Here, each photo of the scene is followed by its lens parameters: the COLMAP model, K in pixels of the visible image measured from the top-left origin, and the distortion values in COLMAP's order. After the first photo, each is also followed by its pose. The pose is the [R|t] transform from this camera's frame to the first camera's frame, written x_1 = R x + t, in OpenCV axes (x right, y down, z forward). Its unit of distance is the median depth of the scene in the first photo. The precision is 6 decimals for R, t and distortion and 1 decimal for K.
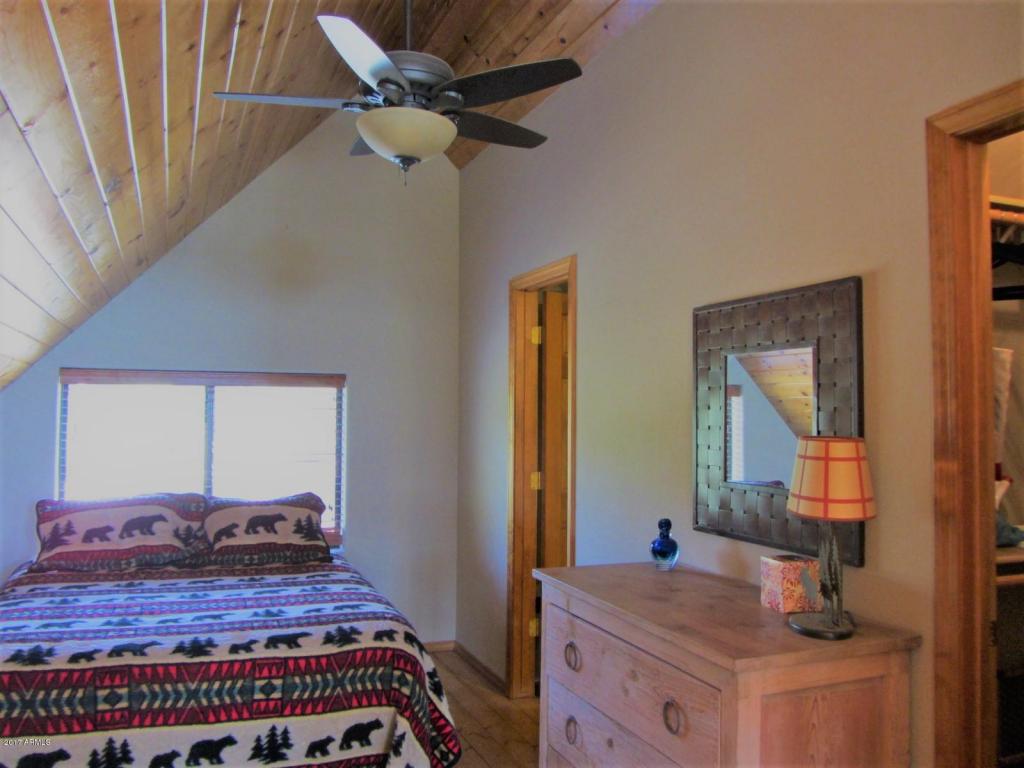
lens RADIAL K [[858.3, 0, 512.0], [0, 858.3, 384.0], [0, 0, 1]] dist [-0.034091, 0.010726]
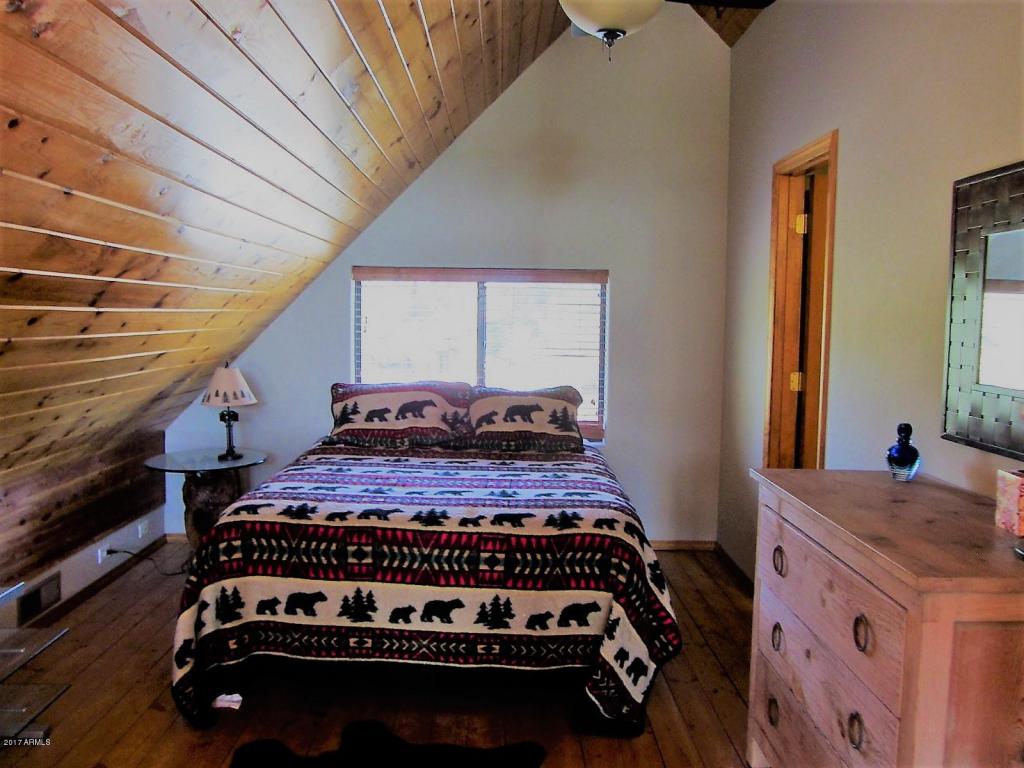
lens RADIAL K [[858.3, 0, 512.0], [0, 858.3, 384.0], [0, 0, 1]] dist [-0.034091, 0.010726]
pose [[0.931243, 0.037238, -0.362490, 0.113304], [0.003233, 0.993881, 0.110405, 0.016788], [0.364383, -0.103986, 0.925425, 0.035088]]
